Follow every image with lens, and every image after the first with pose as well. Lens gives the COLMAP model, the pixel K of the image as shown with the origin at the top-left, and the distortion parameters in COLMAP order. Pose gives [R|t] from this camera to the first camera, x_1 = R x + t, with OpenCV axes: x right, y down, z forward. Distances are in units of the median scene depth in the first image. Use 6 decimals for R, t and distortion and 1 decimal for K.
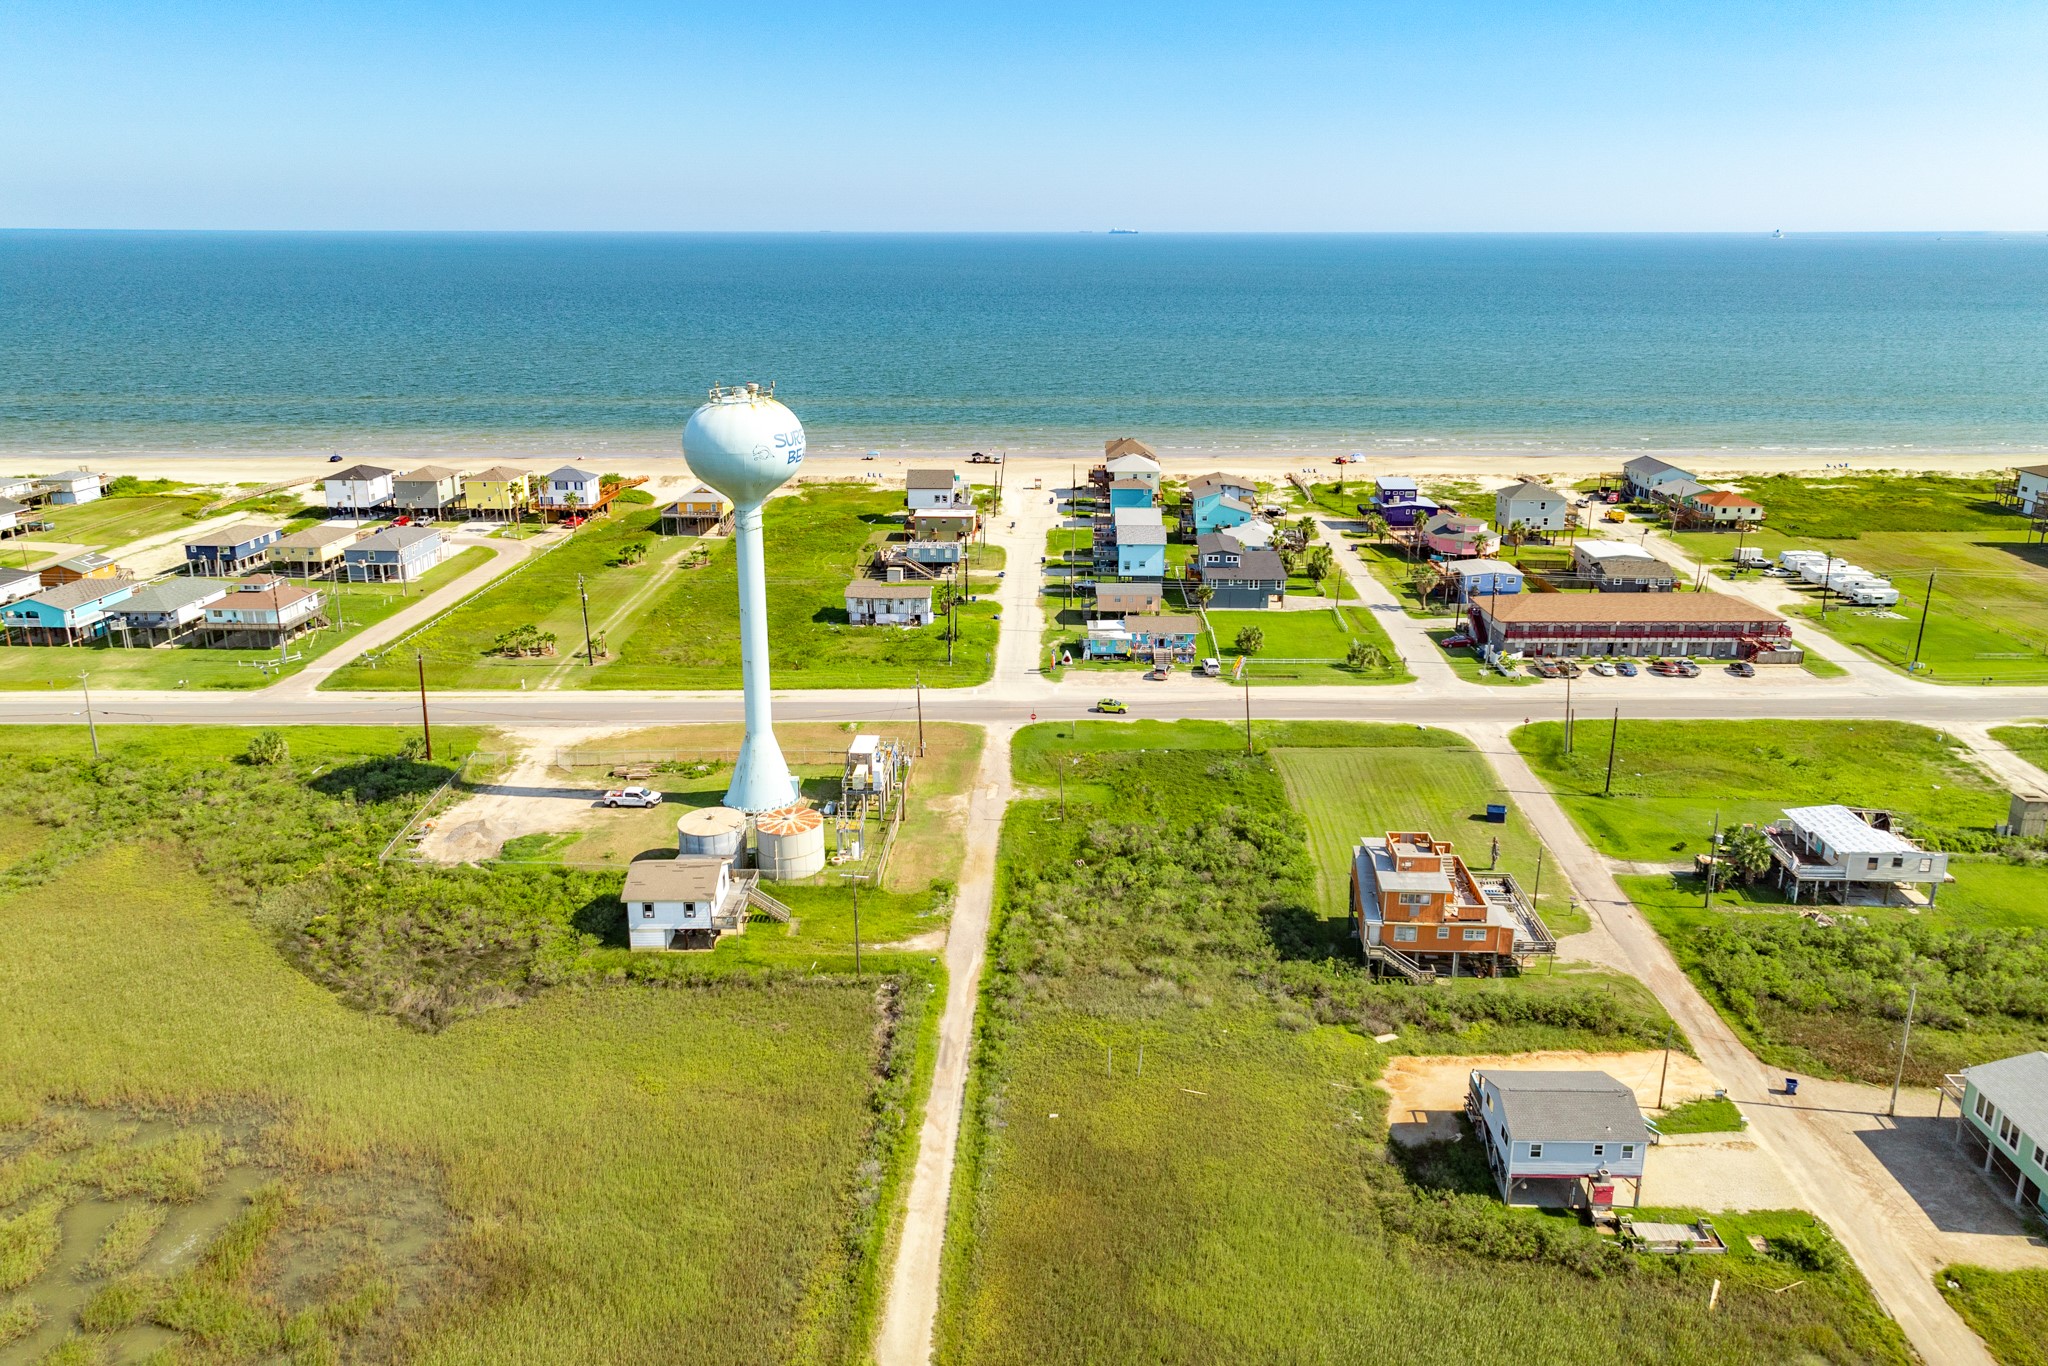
lens RADIAL K [[1426.5, 0, 1024.0], [0, 1426.5, 683.0], [0, 0, 1]] dist [-0.027896, 0.061155]
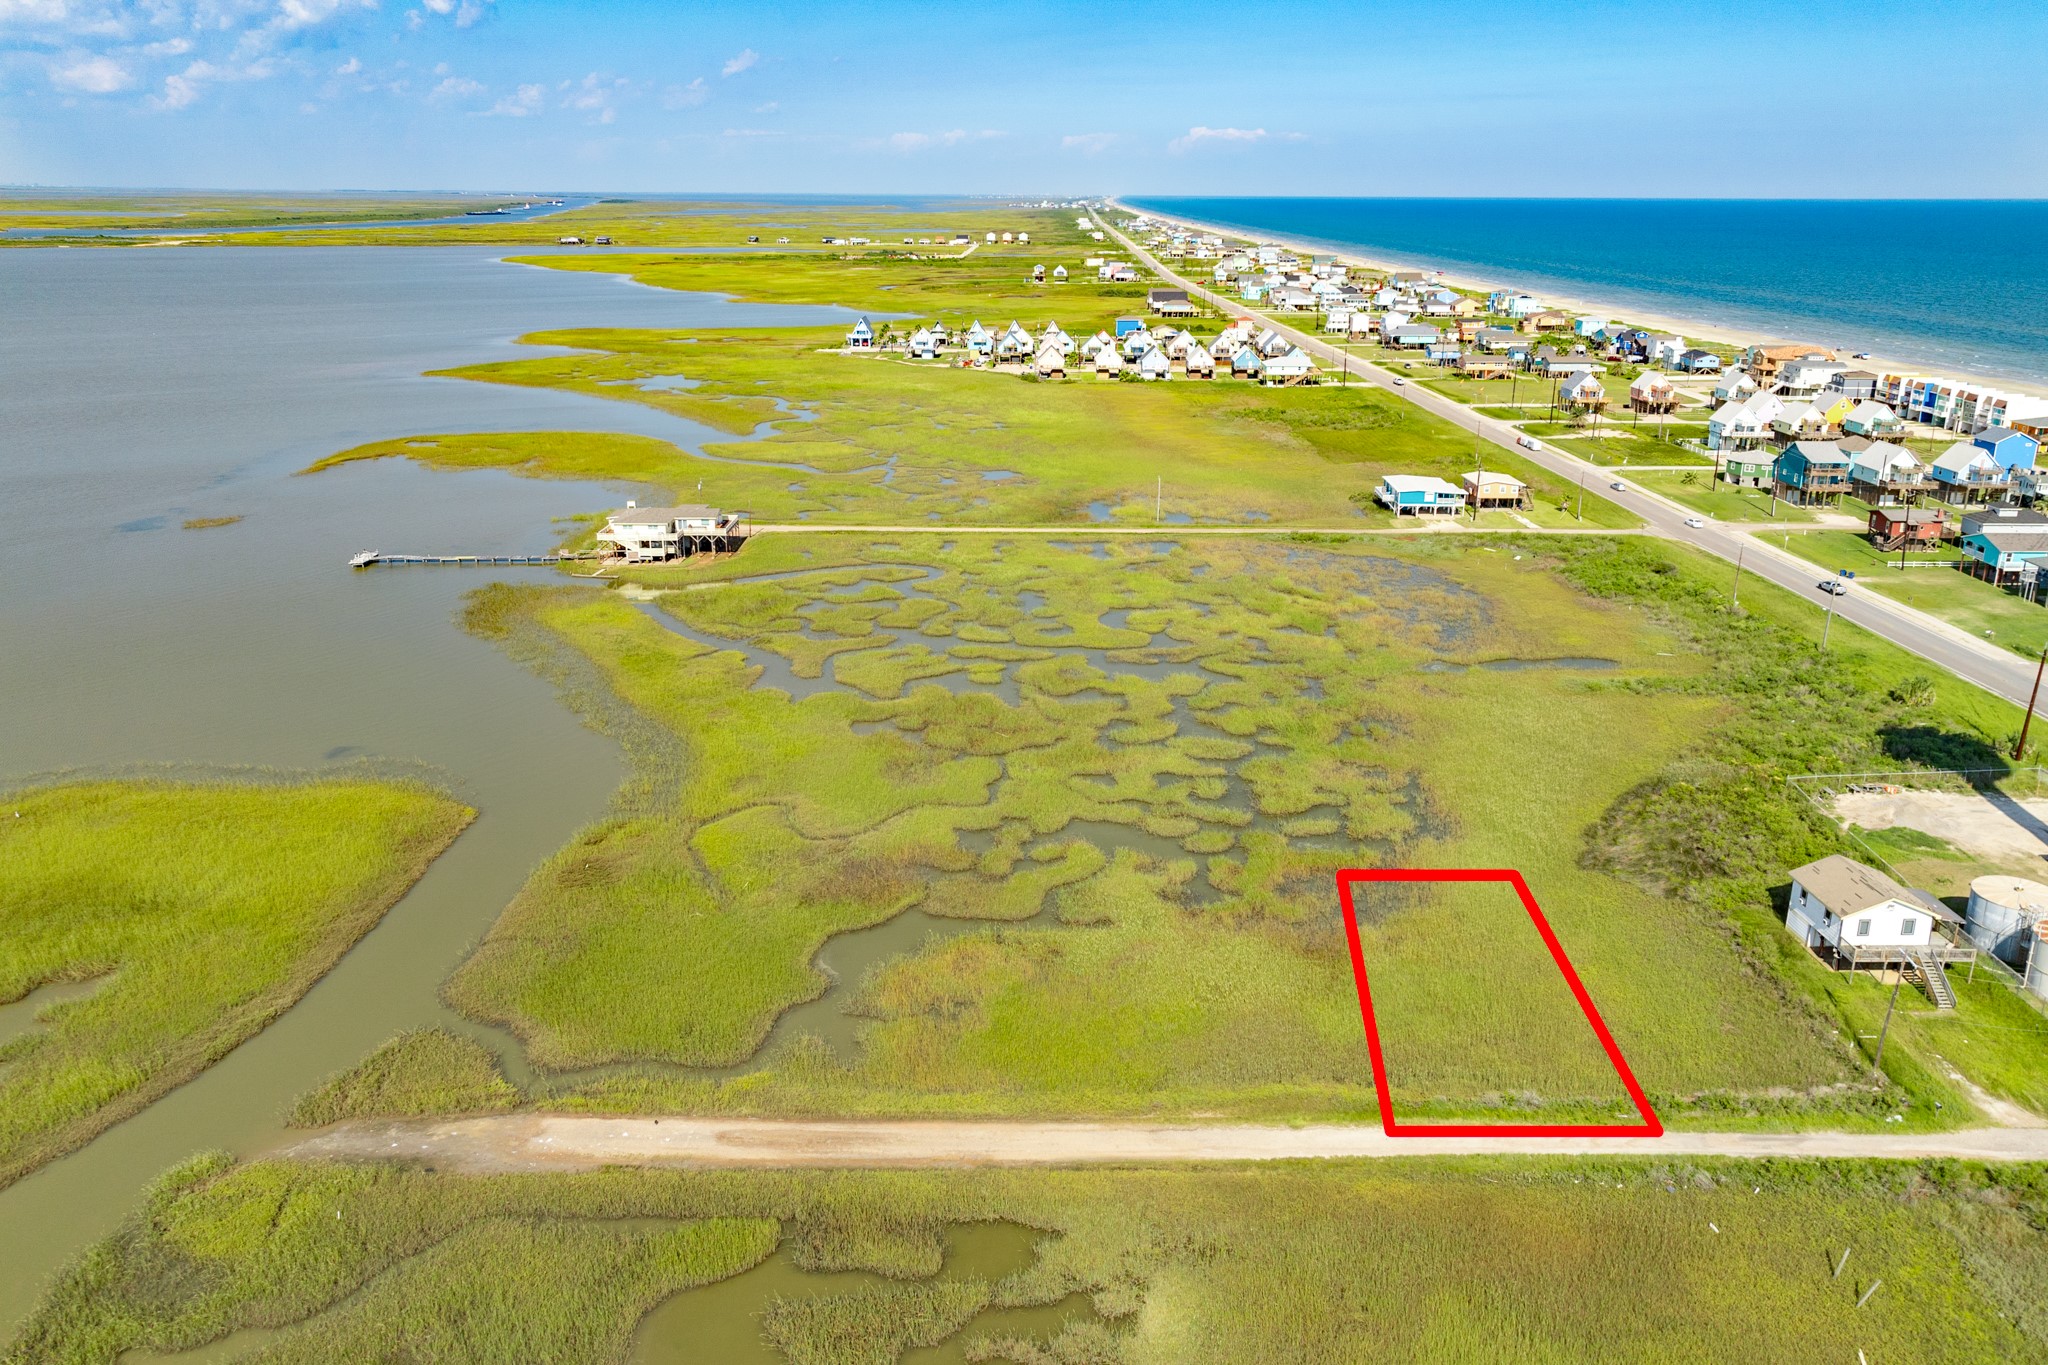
lens RADIAL K [[1426.5, 0, 1024.0], [0, 1426.5, 682.5], [0, 0, 1]] dist [-0.027896, 0.061155]
pose [[0.033162, 0.334009, -0.941986, 0.487080], [-0.319178, 0.896690, 0.306711, -0.081916], [0.947114, 0.290490, 0.136344, 0.277588]]
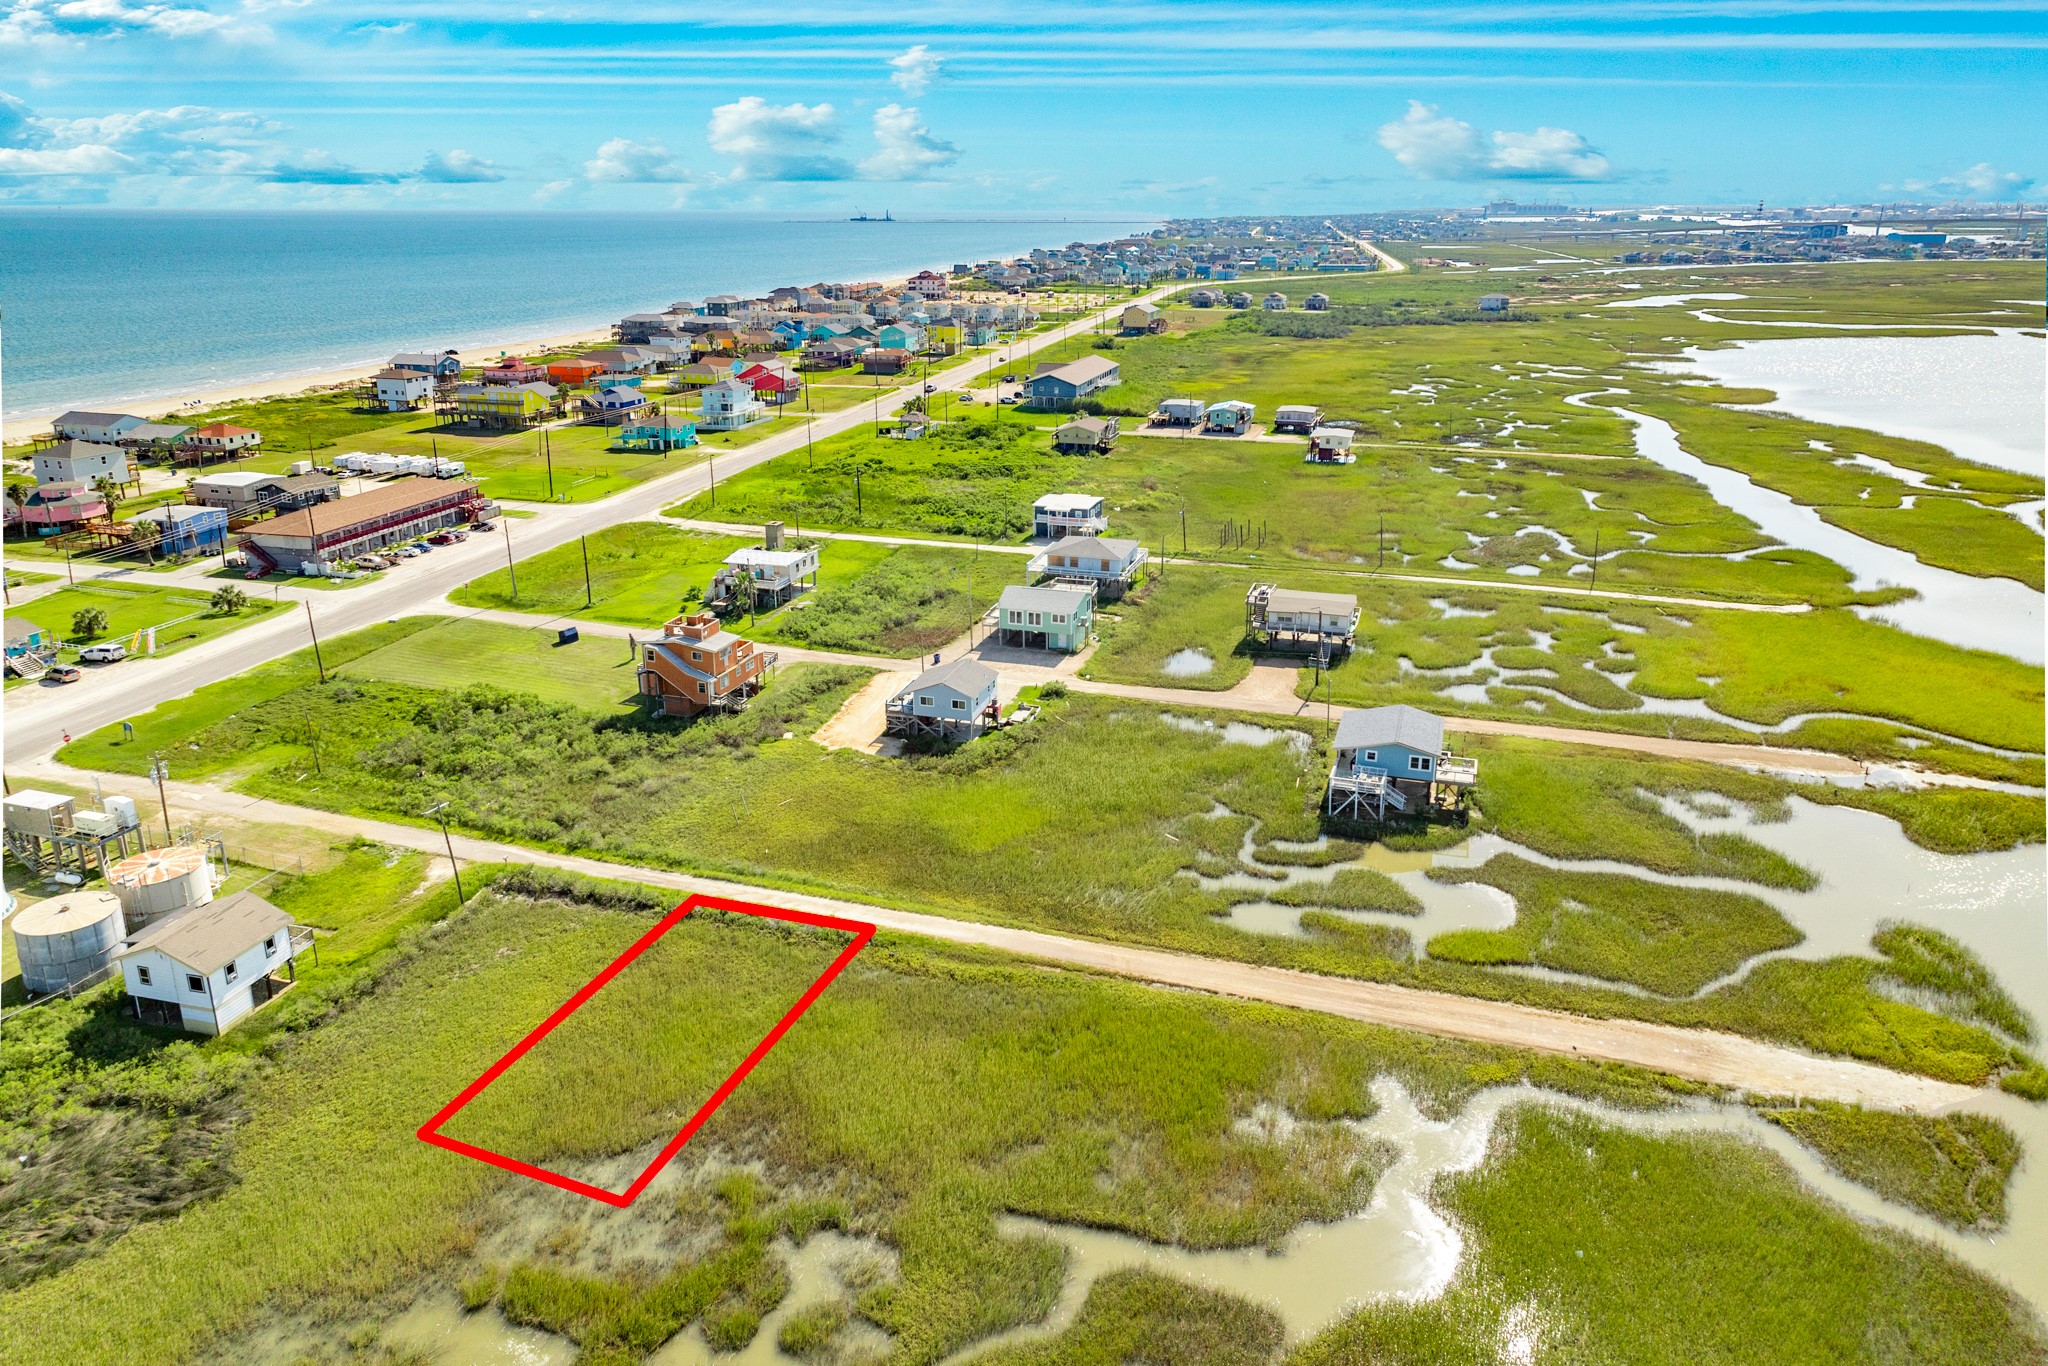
lens RADIAL K [[1426.5, 0, 1024.0], [0, 1426.5, 683.0], [0, 0, 1]] dist [-0.027896, 0.061155]
pose [[0.249169, -0.308635, 0.917965, -0.710109], [0.297406, 0.926445, 0.230759, -0.037244], [-0.921664, 0.215510, 0.322632, 0.247641]]
